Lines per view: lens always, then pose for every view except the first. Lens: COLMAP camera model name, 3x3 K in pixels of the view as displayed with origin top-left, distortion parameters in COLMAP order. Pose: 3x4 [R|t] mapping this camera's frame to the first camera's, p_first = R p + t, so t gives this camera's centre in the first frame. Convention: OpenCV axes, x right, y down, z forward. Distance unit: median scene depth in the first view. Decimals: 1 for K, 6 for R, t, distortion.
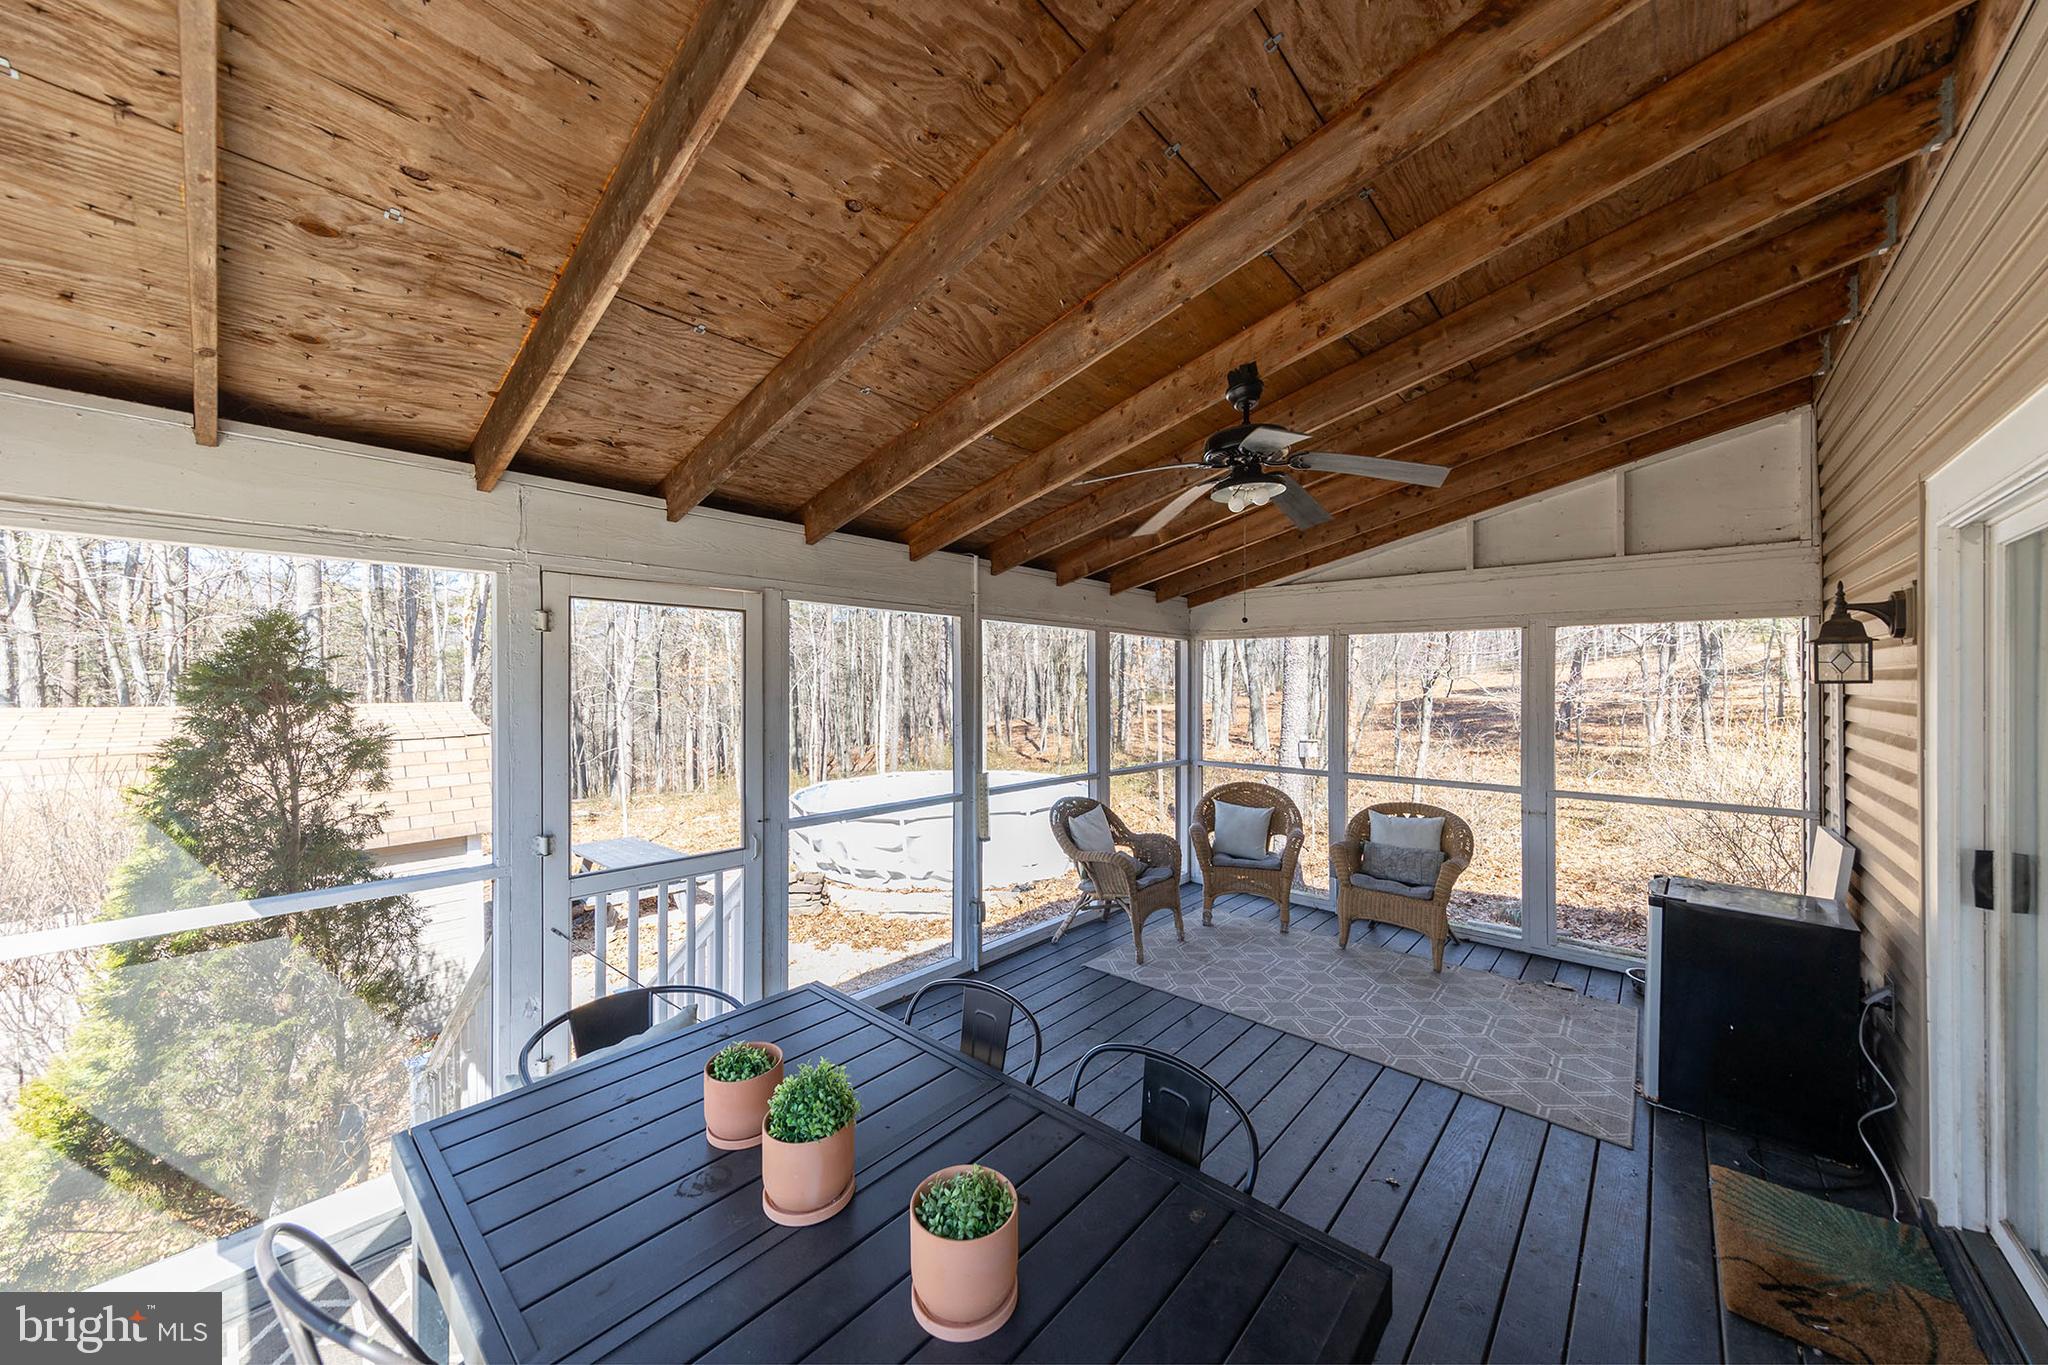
lens RADIAL K [[719.3, 0, 1014.4], [0, 719.3, 685.8], [0, 0, 1]] dist [-0.001185, -0.000182]
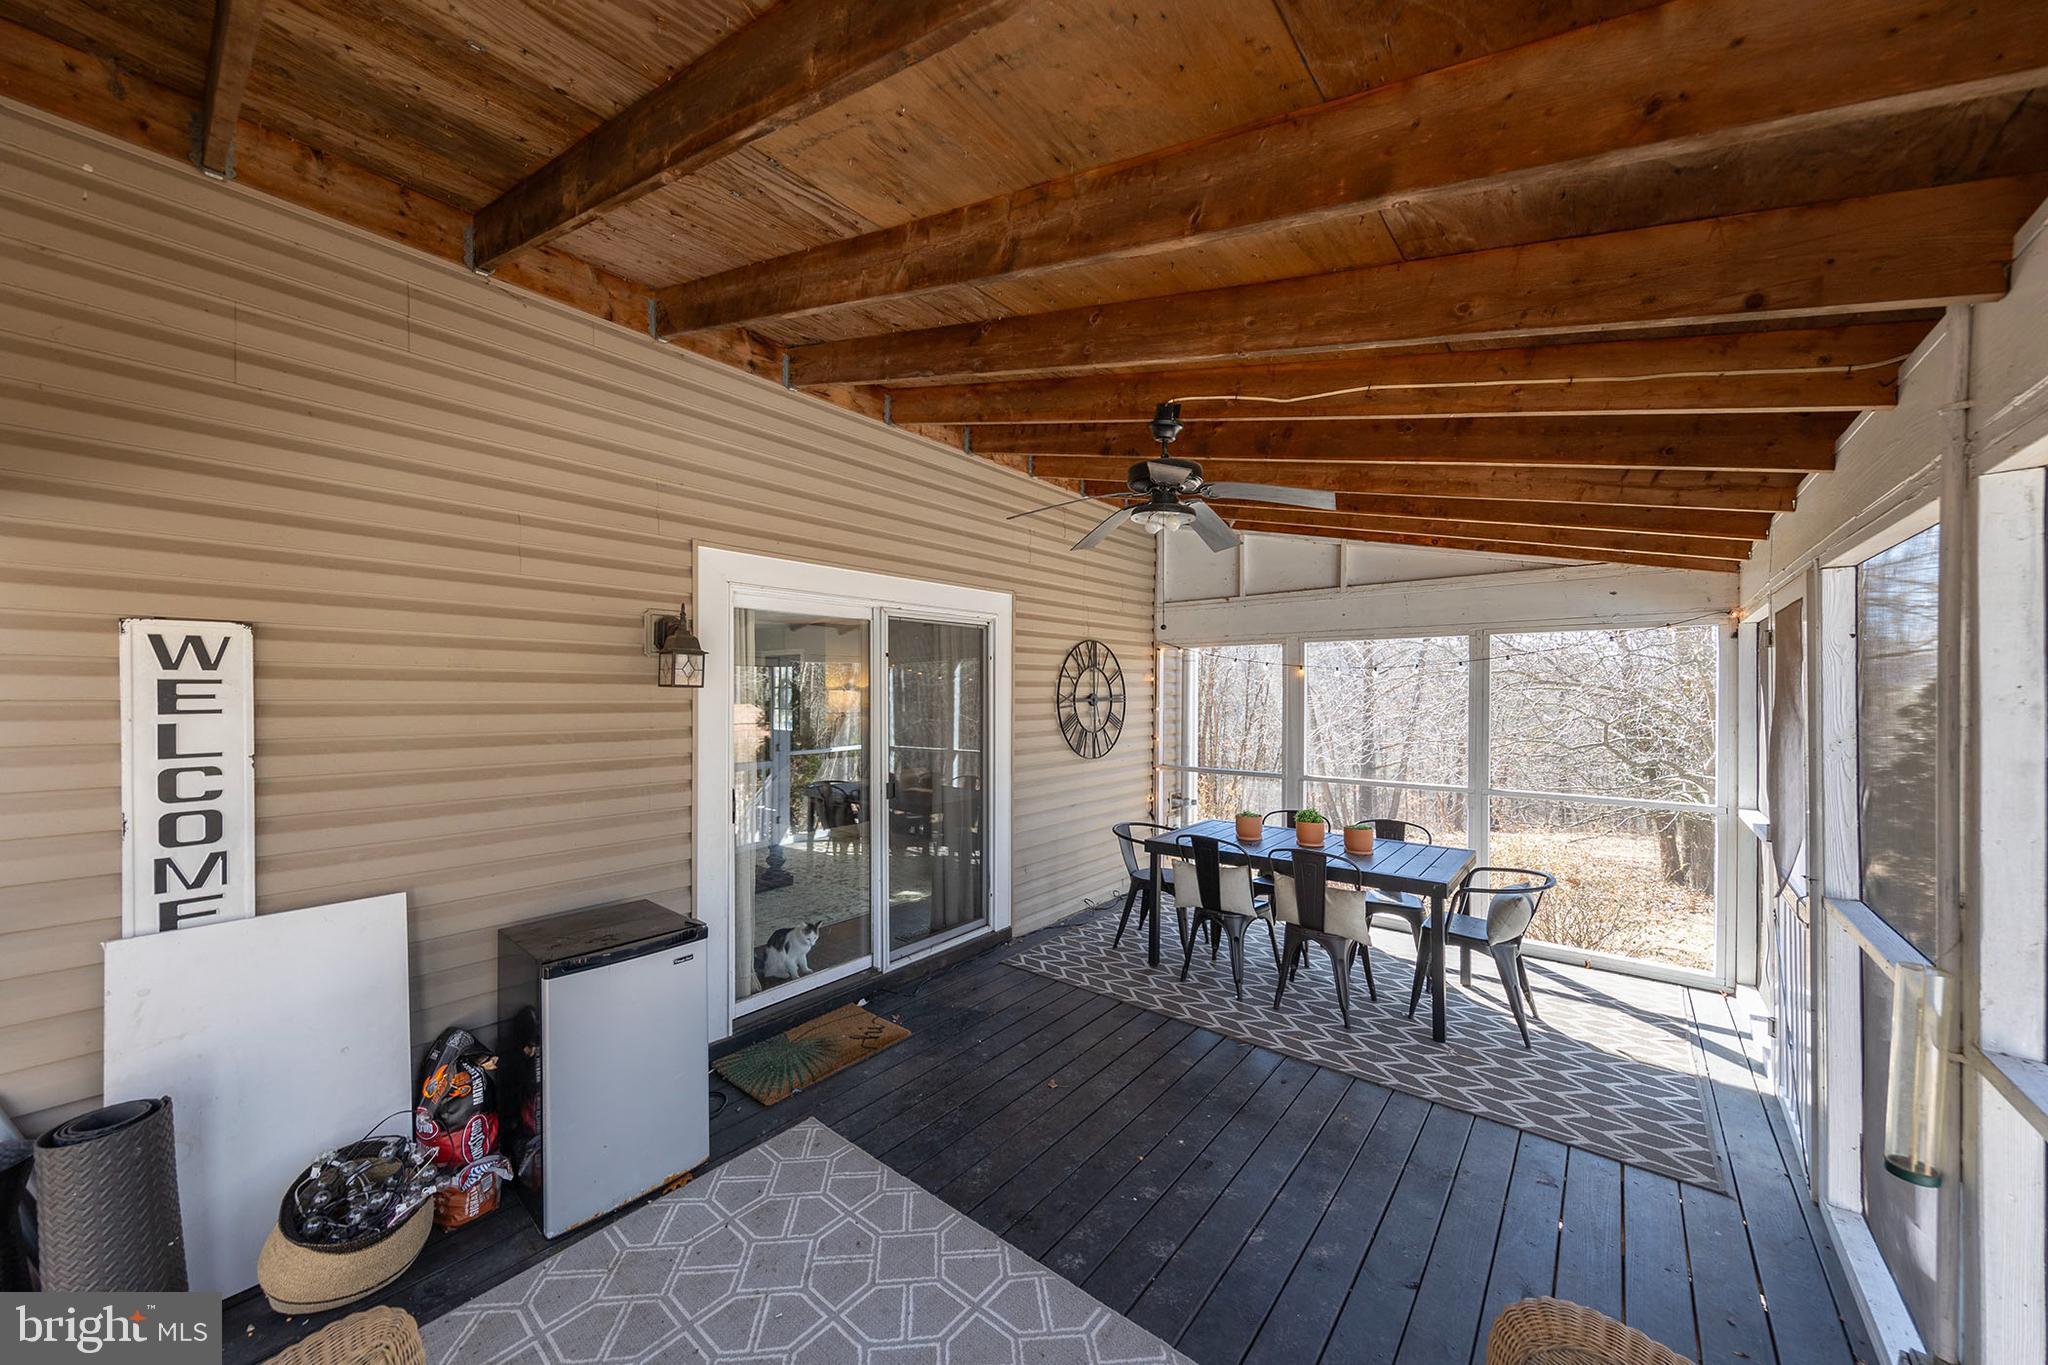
lens RADIAL K [[719.3, 0, 1022.8], [0, 719.3, 695.7], [0, 0, 1]] dist [-0.001185, -0.000182]
pose [[-0.998555, 0.005305, -0.053485, 0.372572], [0.005534, 0.999976, -0.004131, 0.011234], [0.053462, -0.004421, -0.998560, 1.301333]]
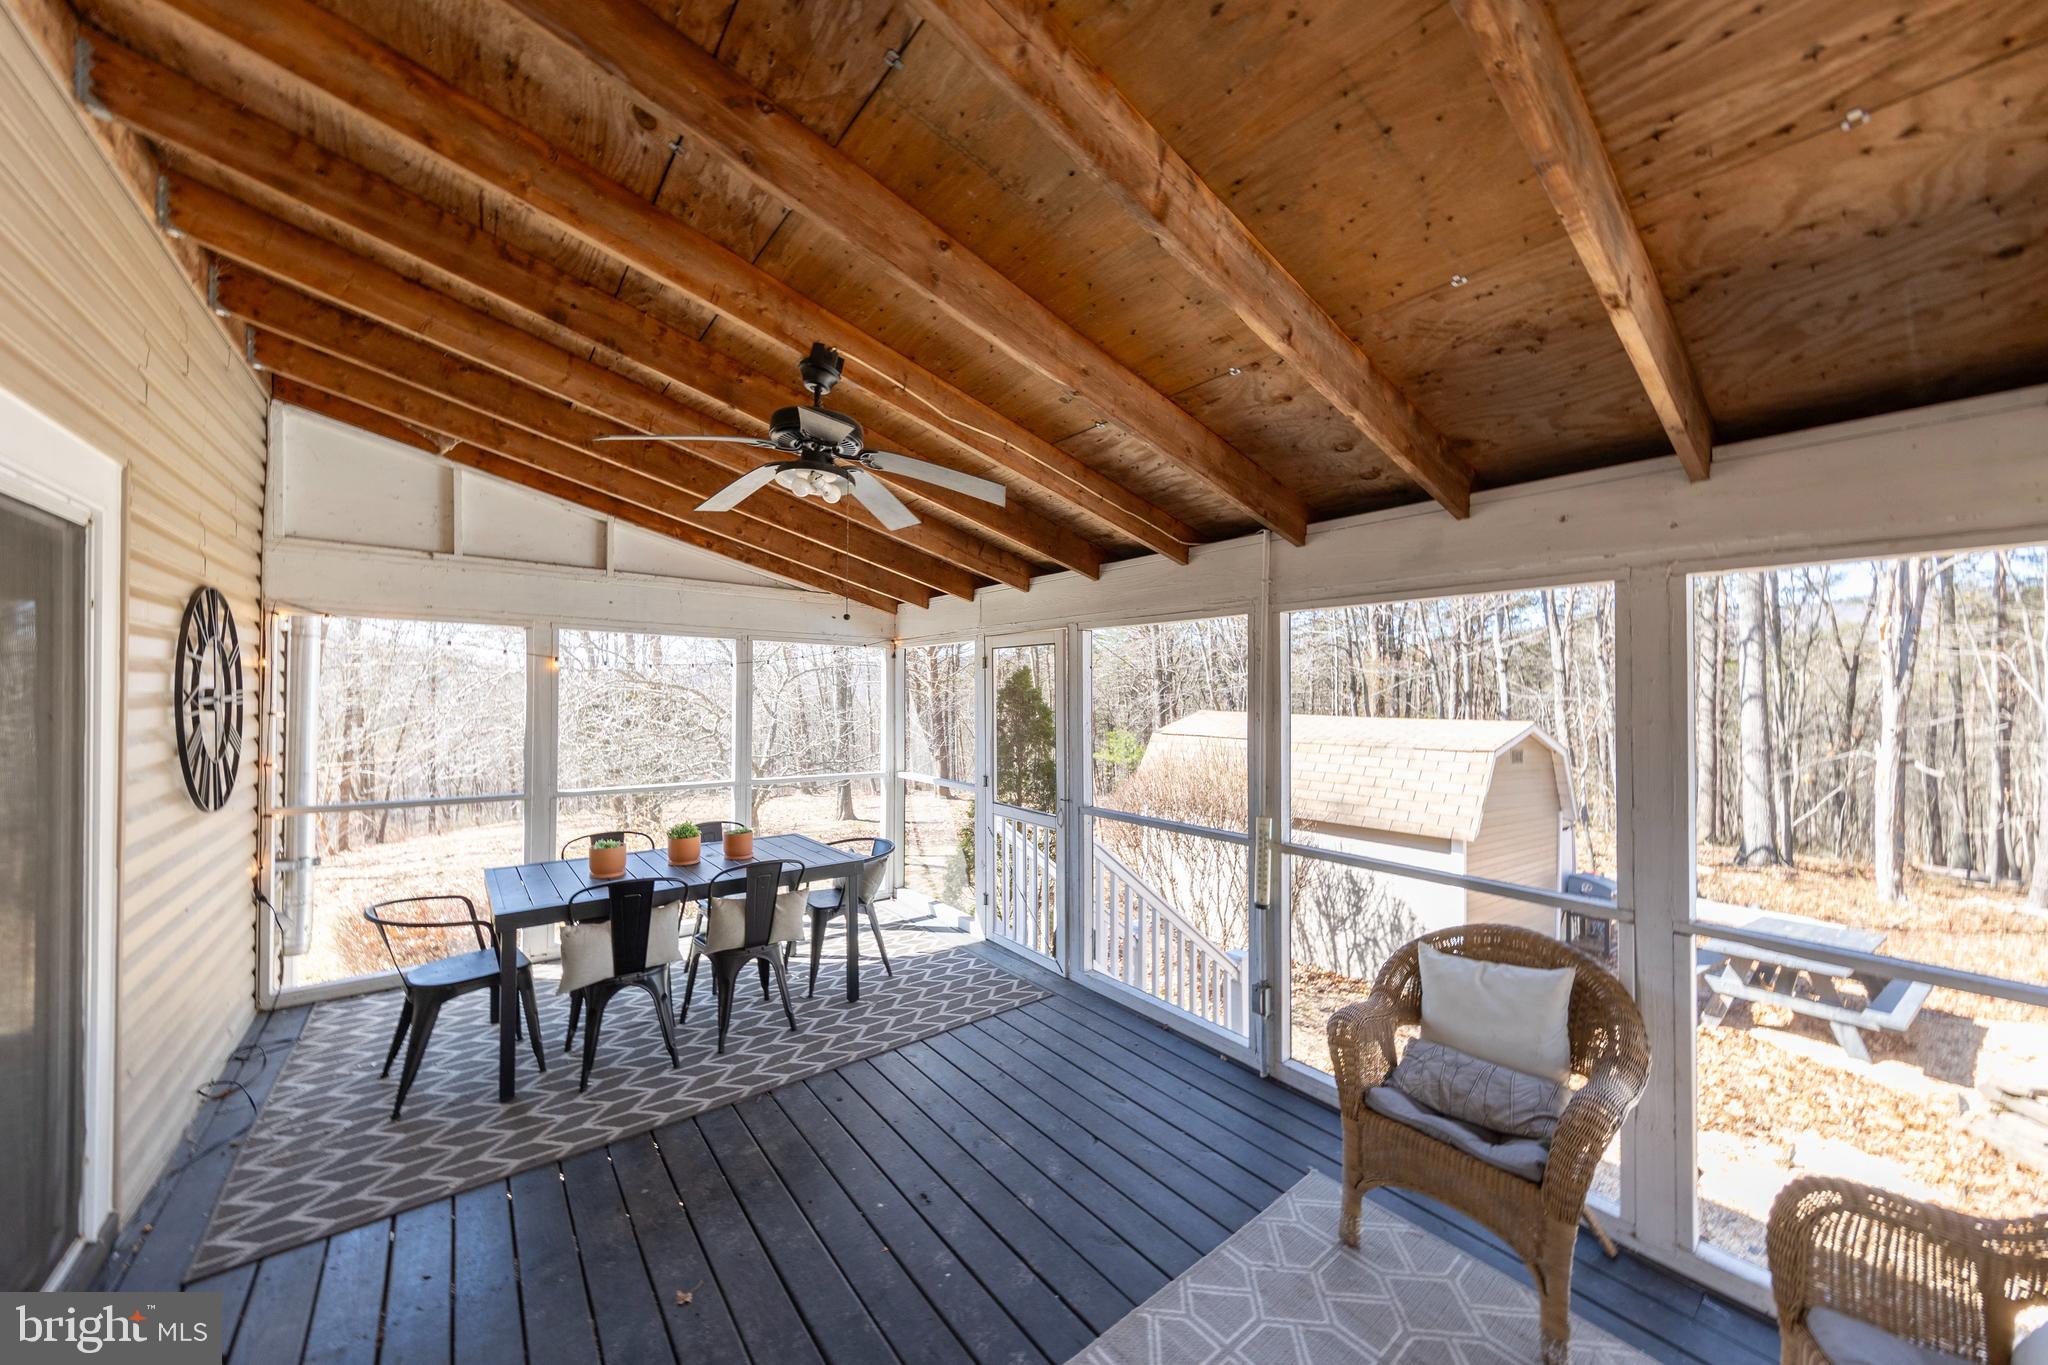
lens RADIAL K [[719.3, 0, 1012.2], [0, 719.3, 686.2], [0, 0, 1]] dist [-0.001185, -0.000182]
pose [[-0.149143, -0.009987, -0.988765, 0.739872], [-0.002659, 0.999949, -0.009698, 0.006168], [0.988812, 0.001183, -0.149162, 0.858173]]
